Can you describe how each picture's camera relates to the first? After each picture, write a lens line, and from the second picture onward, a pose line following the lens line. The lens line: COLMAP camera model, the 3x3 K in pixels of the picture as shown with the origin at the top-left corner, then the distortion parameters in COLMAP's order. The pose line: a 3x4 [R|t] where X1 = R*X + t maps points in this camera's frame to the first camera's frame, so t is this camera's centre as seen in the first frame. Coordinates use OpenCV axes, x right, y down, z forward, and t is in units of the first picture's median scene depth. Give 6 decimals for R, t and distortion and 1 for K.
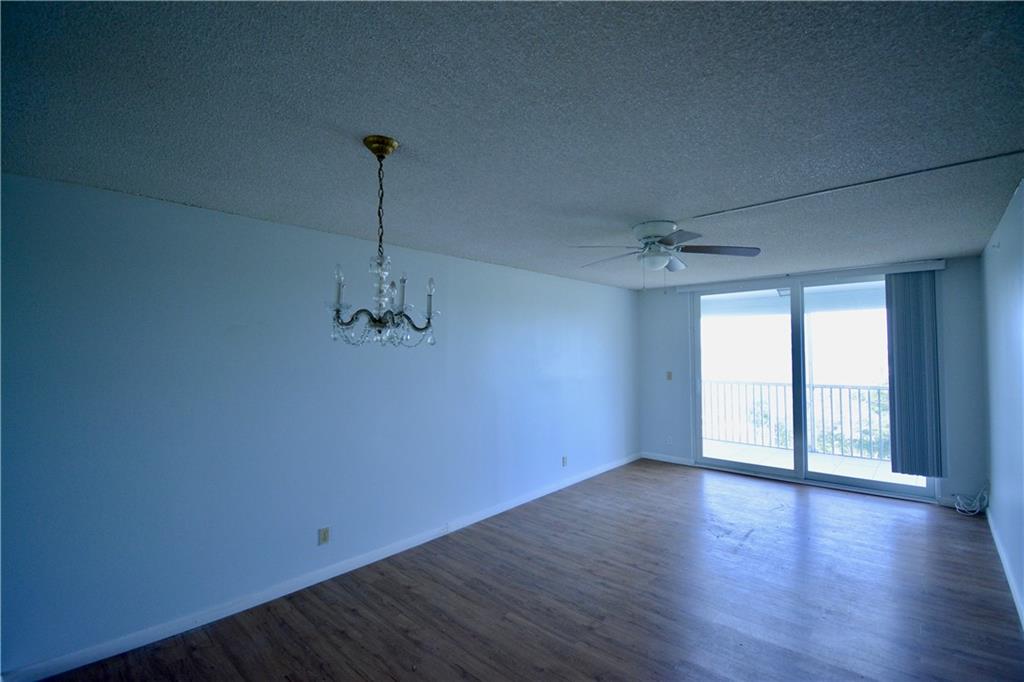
lens RADIAL K [[459.9, 0, 514.0], [0, 459.9, 338.1], [0, 0, 1]] dist [0.025511, -0.030252]
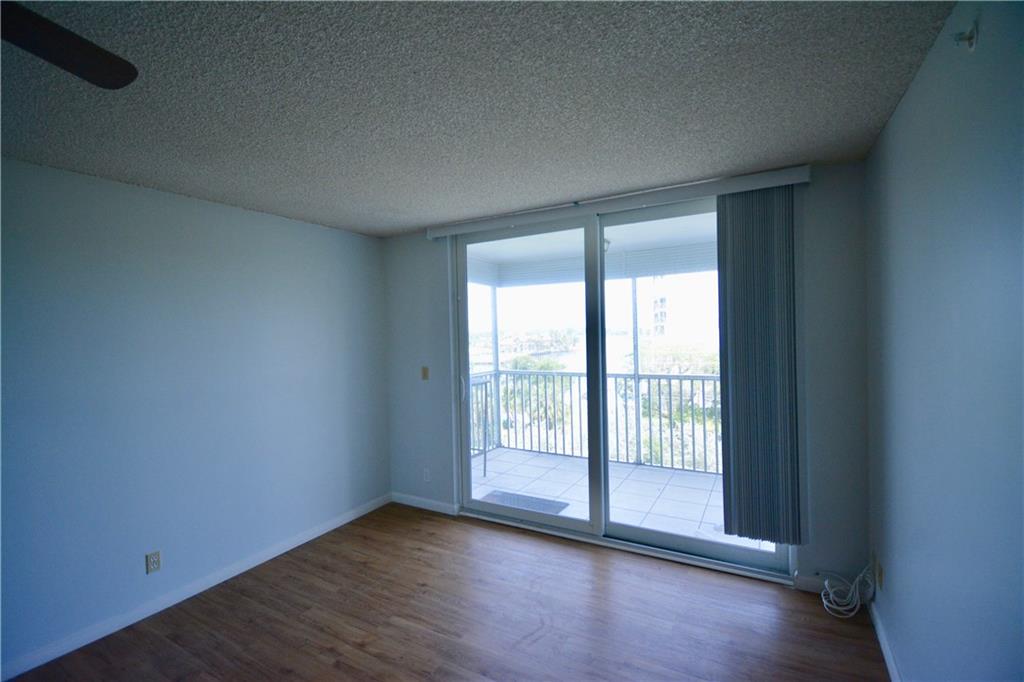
lens RADIAL K [[459.9, 0, 514.0], [0, 459.9, 338.1], [0, 0, 1]] dist [0.025511, -0.030252]
pose [[0.975309, -0.019262, 0.220001, 0.387037], [0.010517, 0.999110, 0.040851, 0.011645], [-0.220592, -0.037528, 0.974644, 0.440335]]
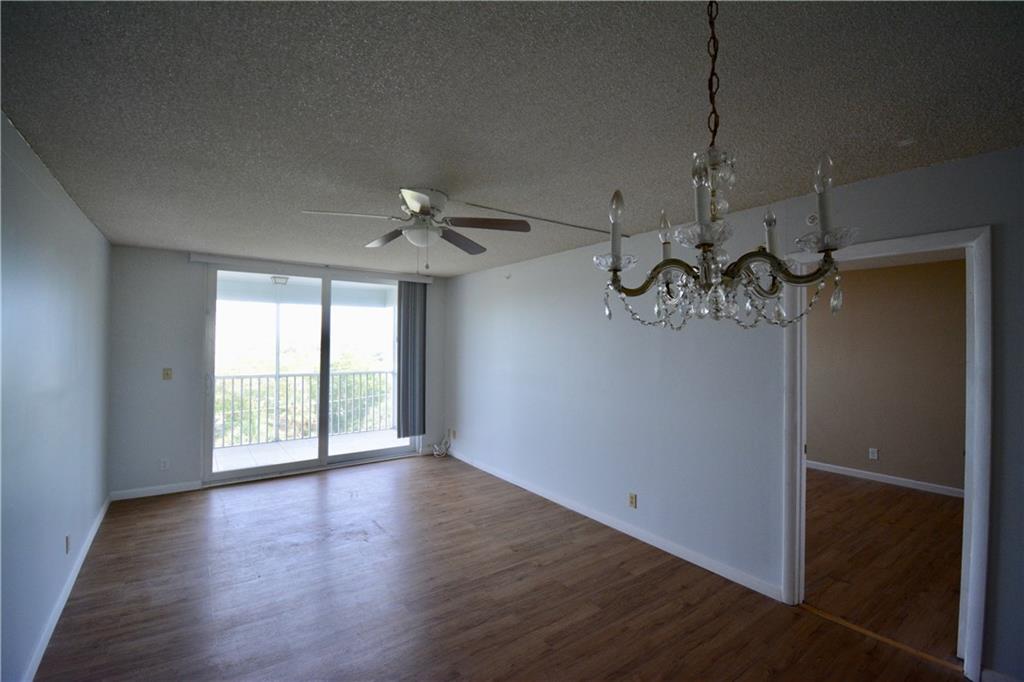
lens RADIAL K [[459.9, 0, 514.0], [0, 459.9, 338.1], [0, 0, 1]] dist [0.025511, -0.030252]
pose [[0.194790, 0.020024, 0.980641, -0.320304], [-0.036581, 0.999244, -0.013138, 0.019520], [-0.980163, -0.033314, 0.195375, 0.405452]]
